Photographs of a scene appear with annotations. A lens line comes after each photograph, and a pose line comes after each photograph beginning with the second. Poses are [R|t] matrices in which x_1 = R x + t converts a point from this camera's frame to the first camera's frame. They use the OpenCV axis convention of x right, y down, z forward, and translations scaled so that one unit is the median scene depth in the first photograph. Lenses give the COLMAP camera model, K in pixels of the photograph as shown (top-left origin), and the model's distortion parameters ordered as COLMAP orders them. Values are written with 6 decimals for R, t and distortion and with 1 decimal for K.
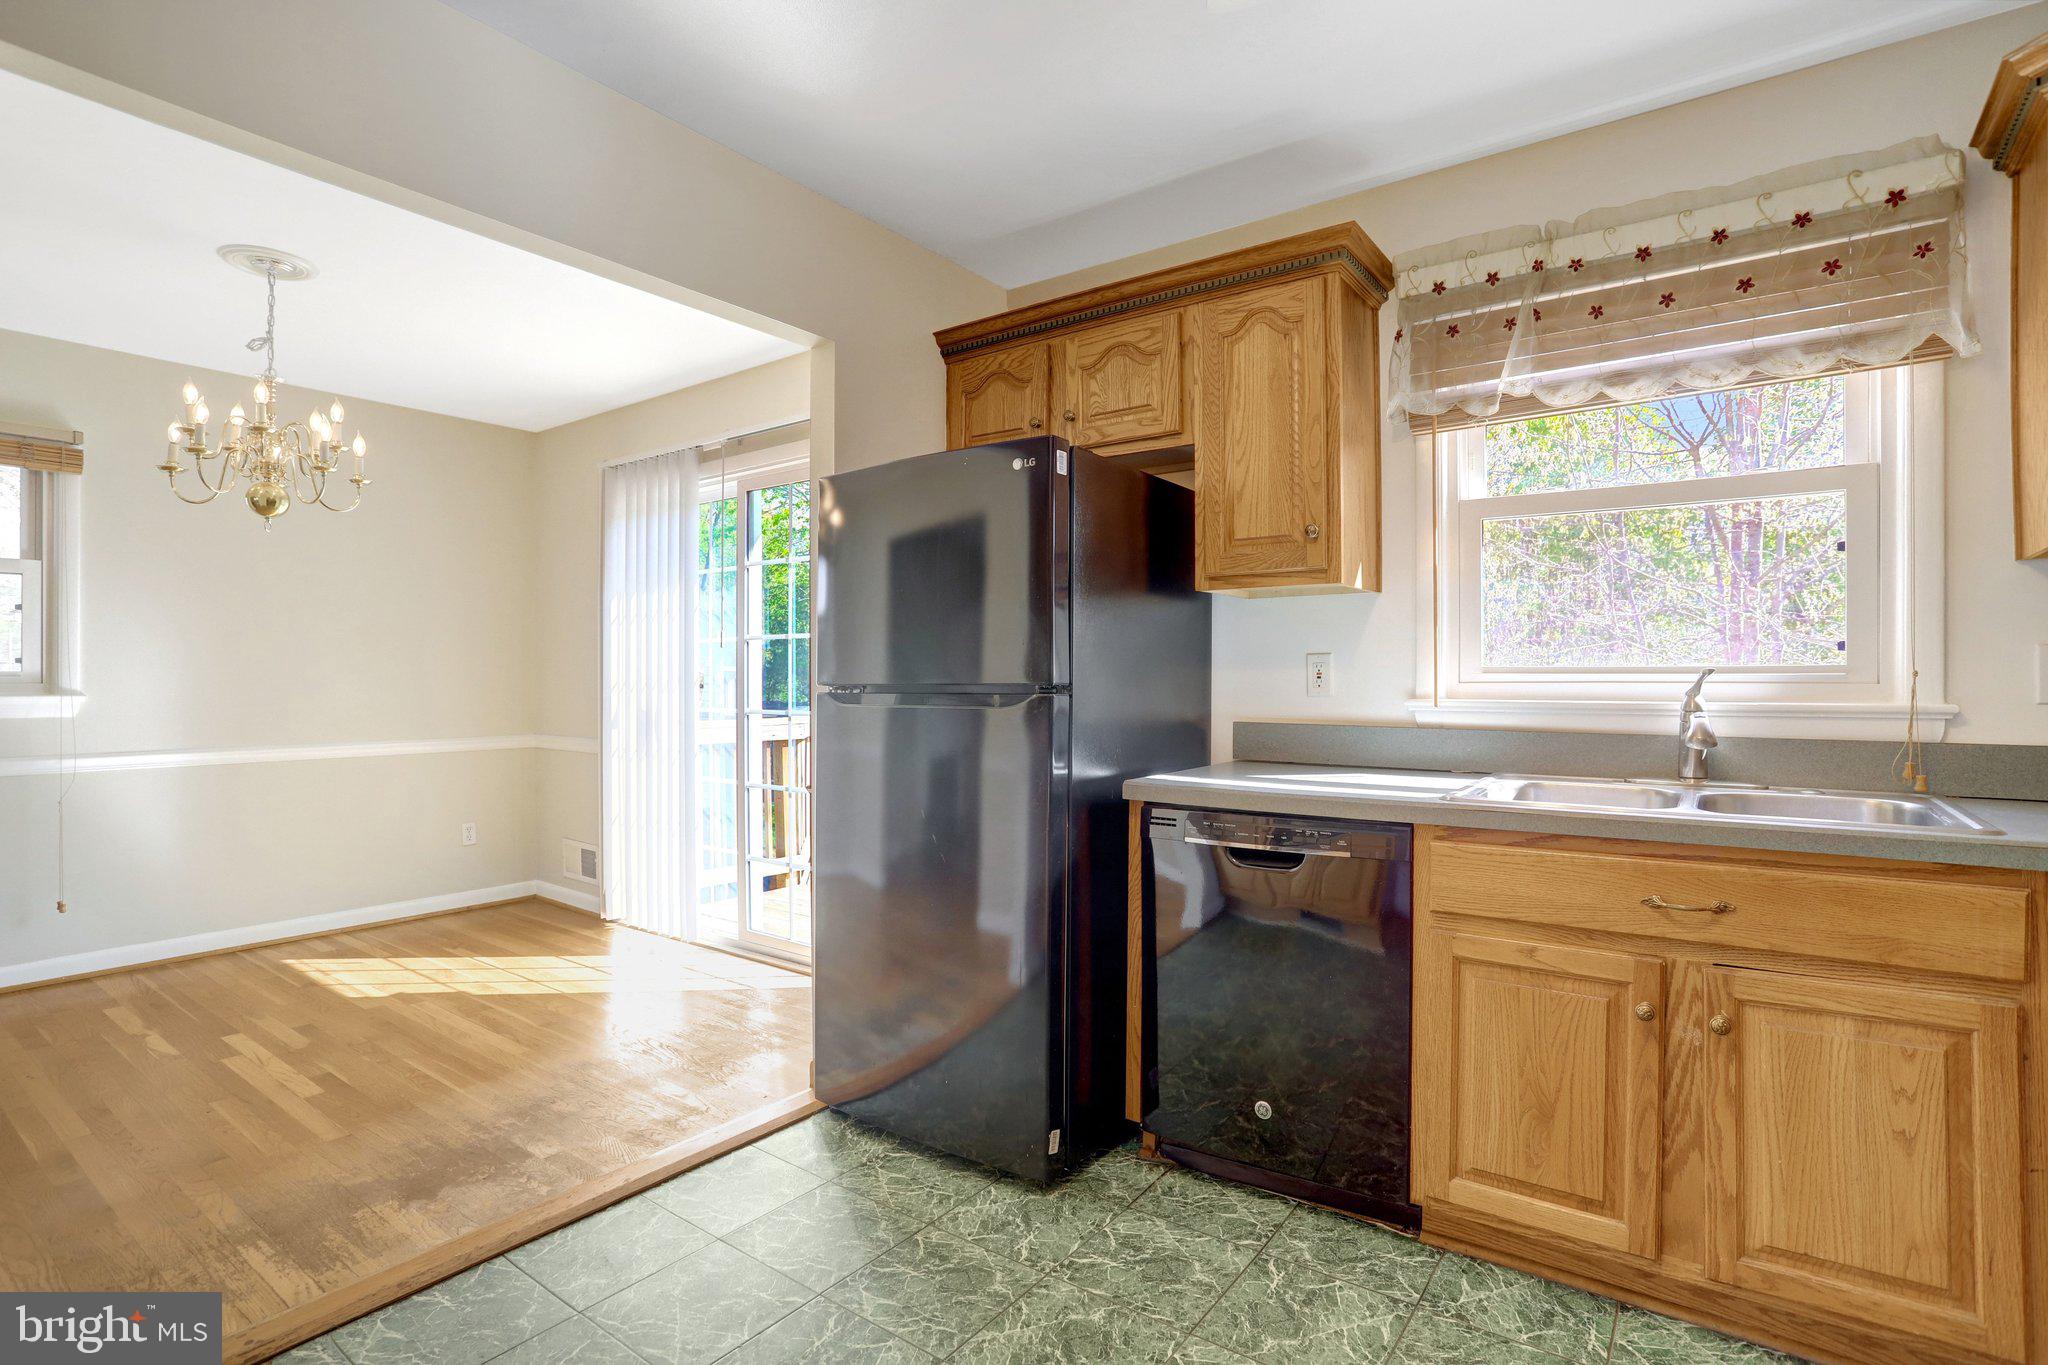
lens RADIAL K [[1004.3, 0, 1020.7], [0, 1004.3, 680.4], [0, 0, 1]] dist [-0.039423, 0.019423]
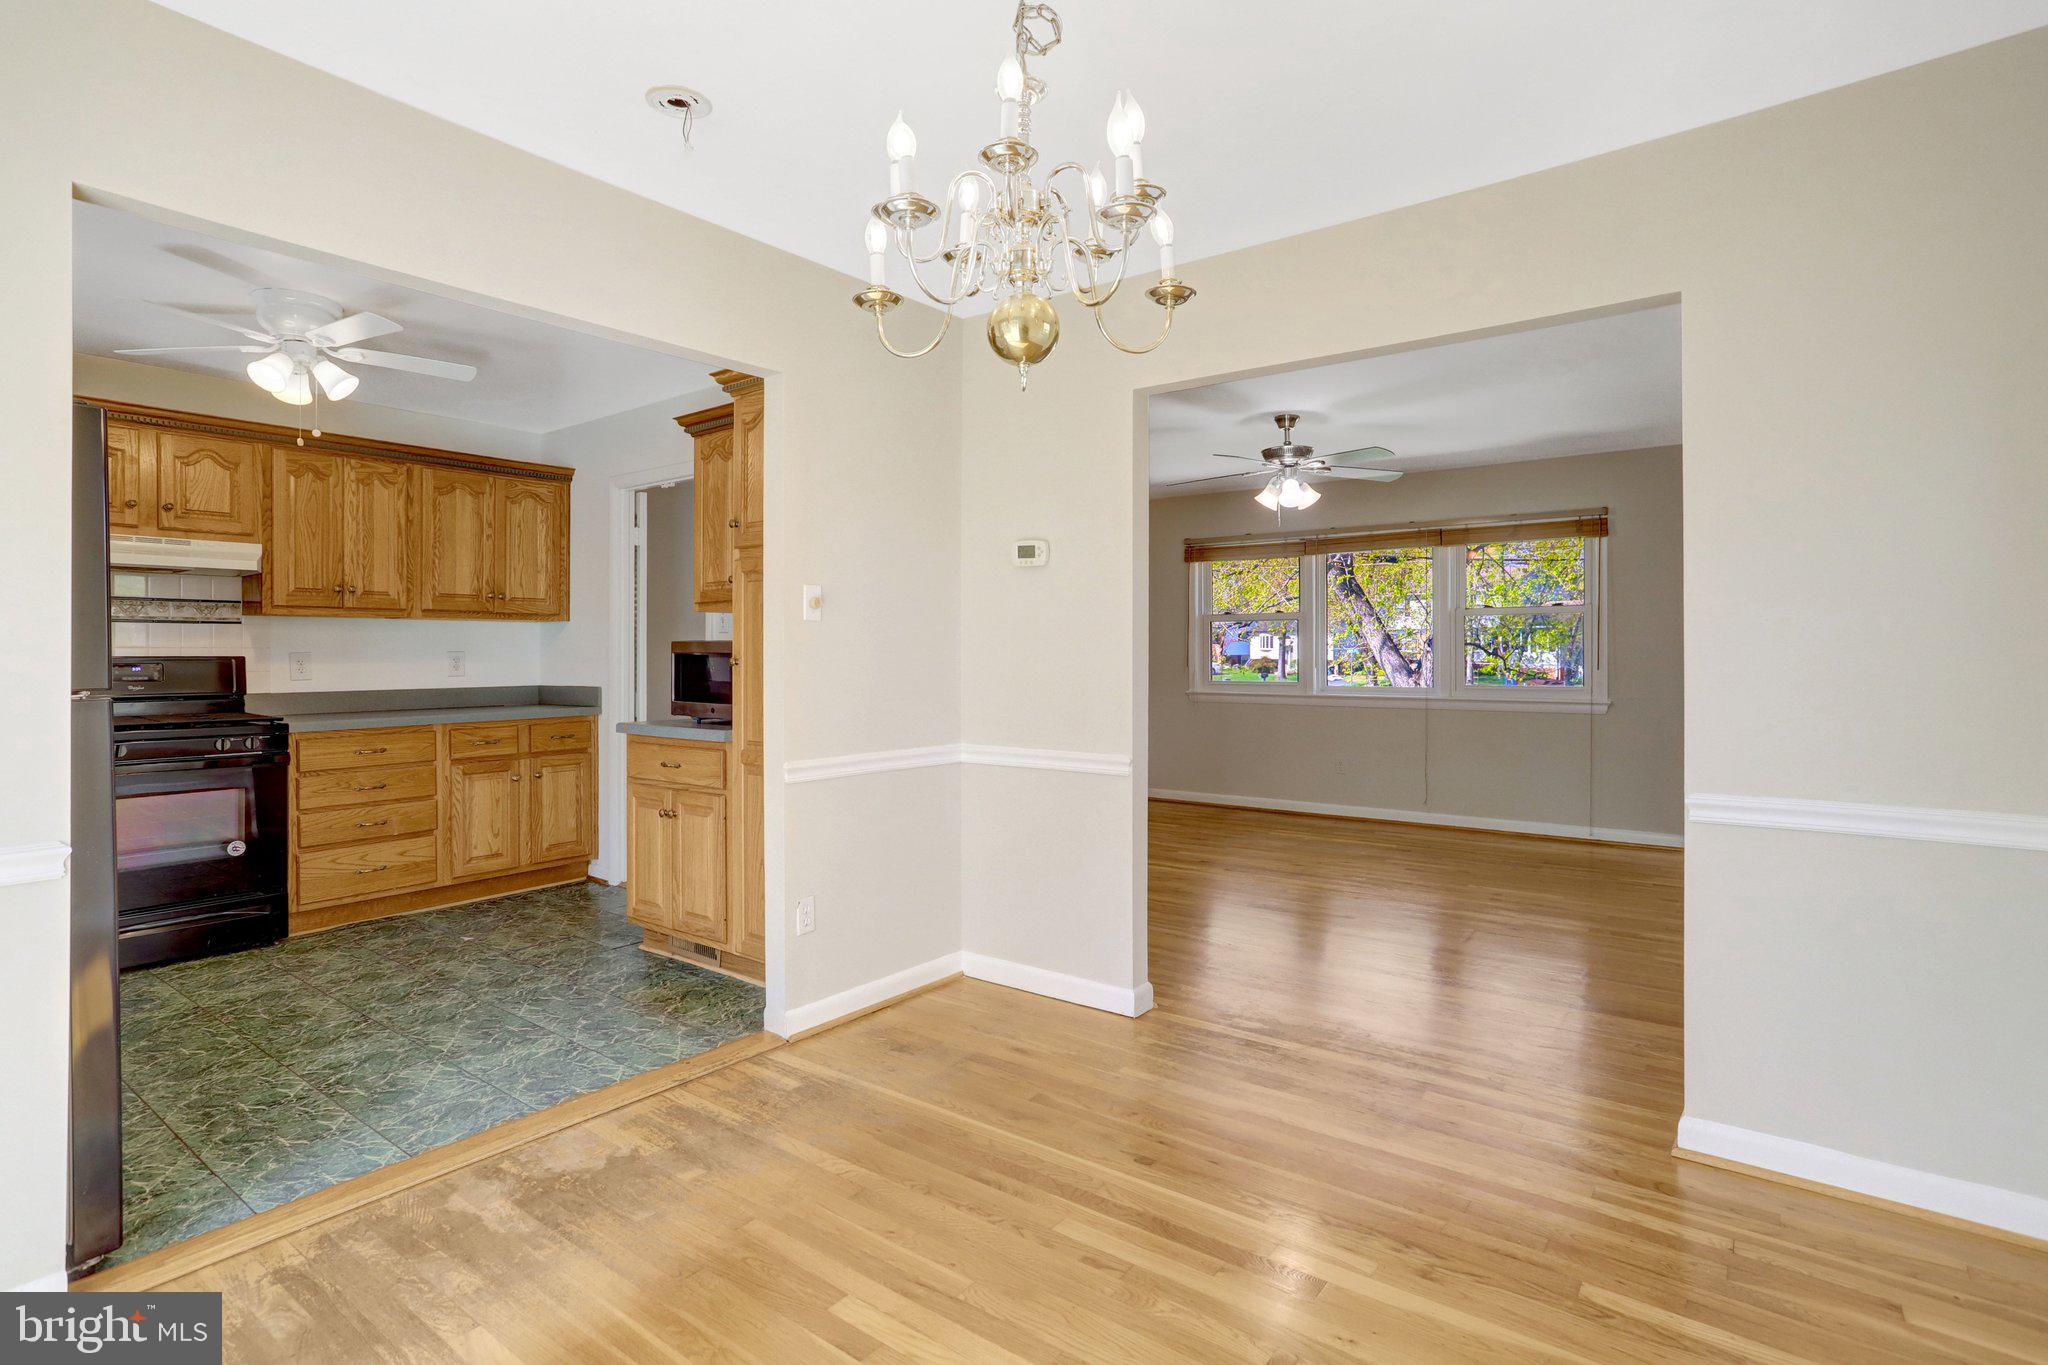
lens RADIAL K [[1004.3, 0, 1041.8], [0, 1004.3, 648.5], [0, 0, 1]] dist [-0.039423, 0.019423]
pose [[-0.999988, 0.002844, -0.003924, -1.084087], [0.002860, 0.999988, -0.003964, -0.025208], [0.003913, -0.003975, -0.999984, 2.122403]]
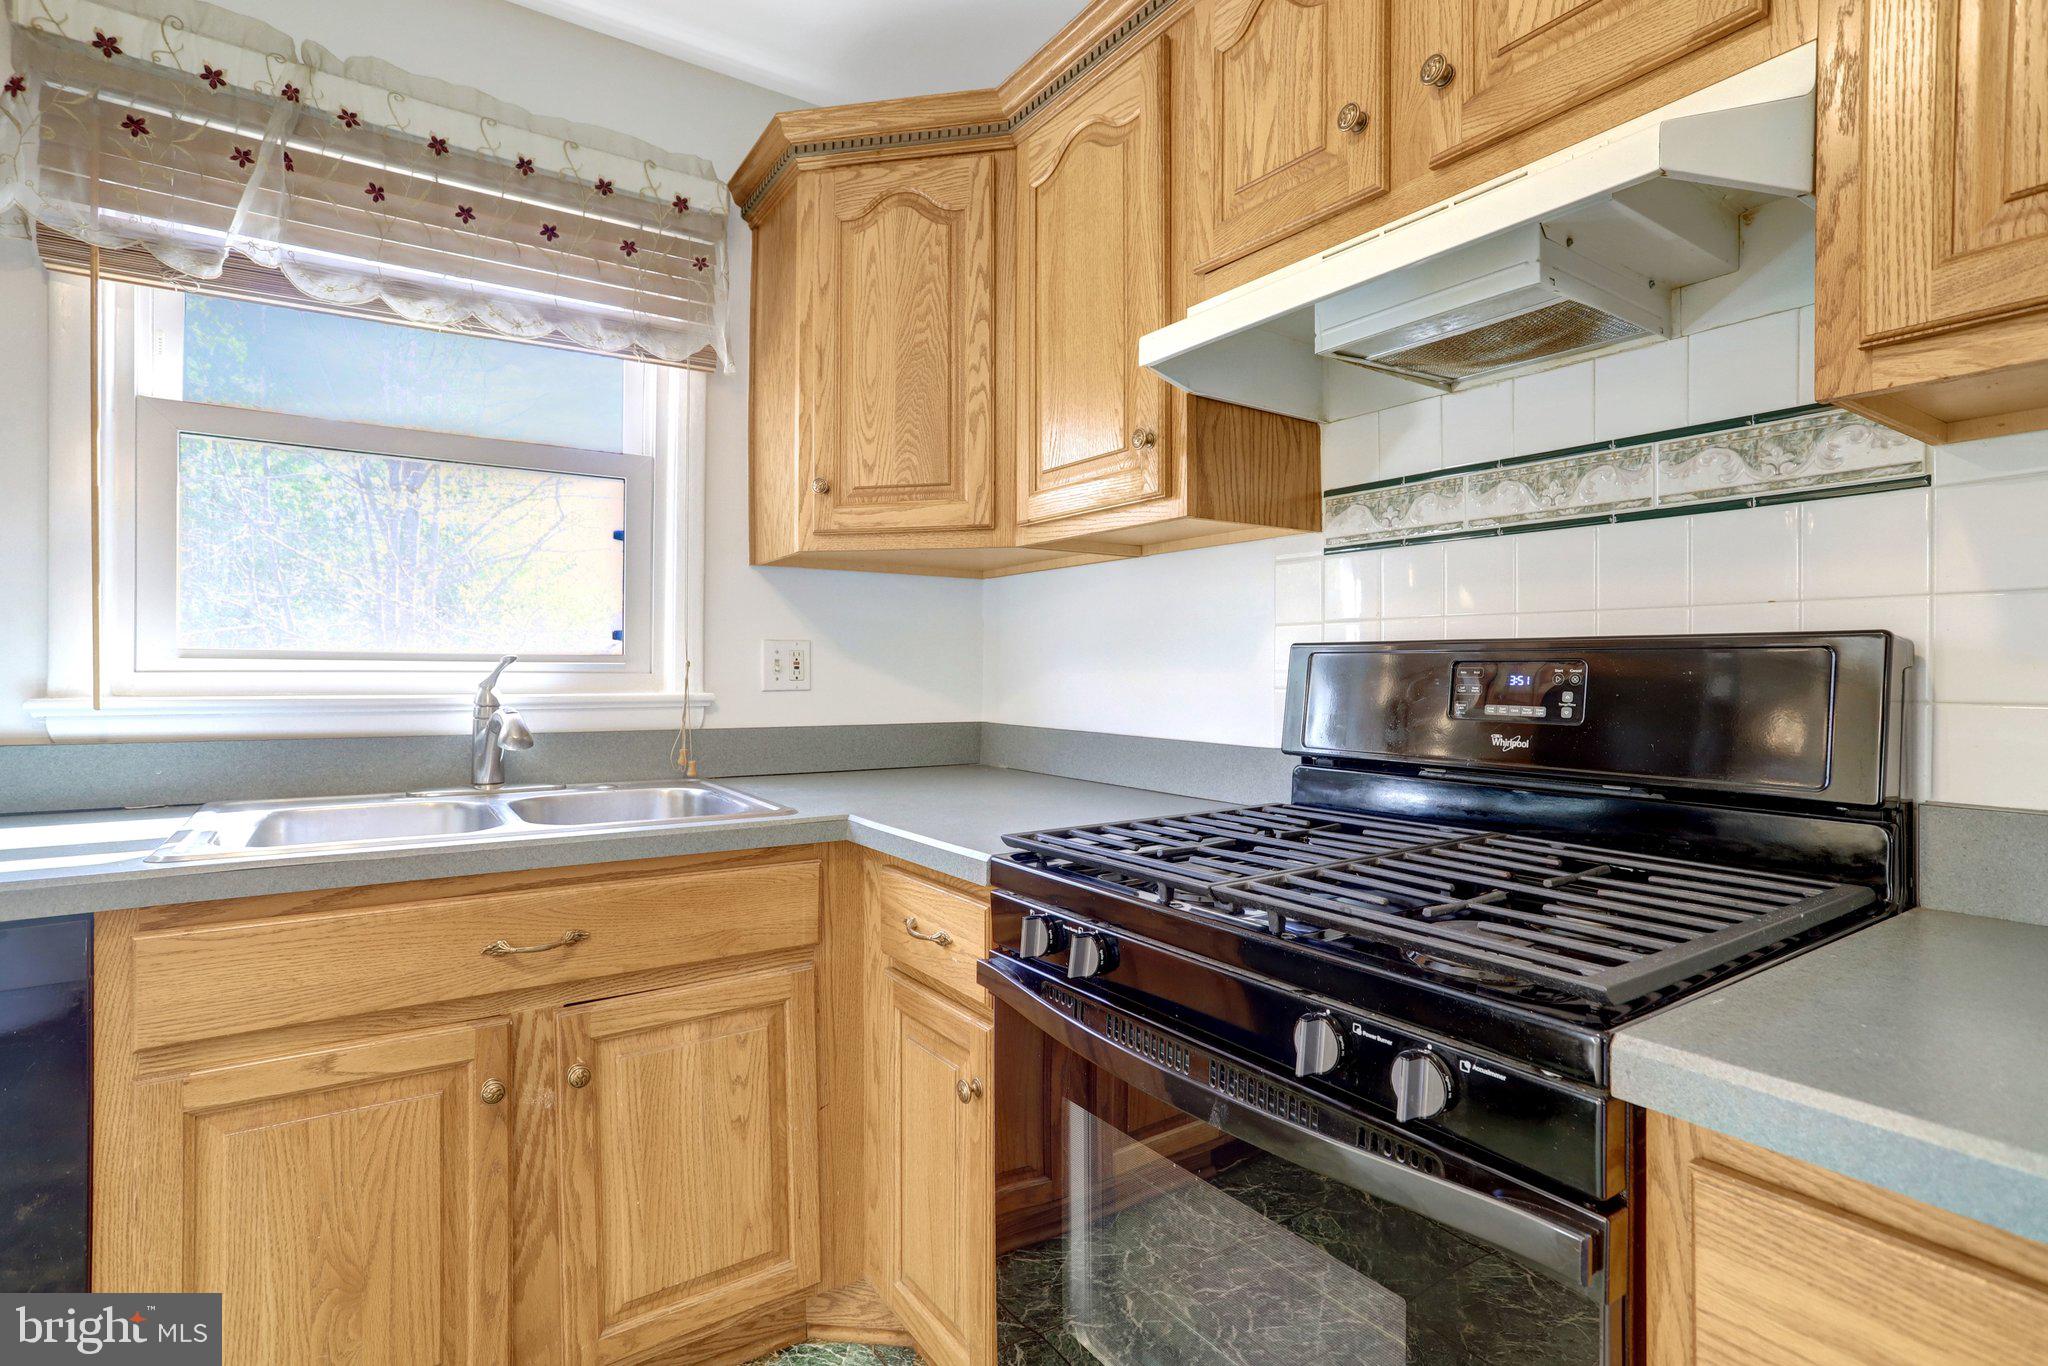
lens RADIAL K [[1004.3, 0, 1054.5], [0, 1004.3, 672.2], [0, 0, 1]] dist [-0.039423, 0.019423]
pose [[0.325002, 0.000235, 0.945713, 0.026800], [-0.004502, 0.999989, 0.001299, -0.001158], [-0.945703, -0.004680, 0.325000, 0.260130]]
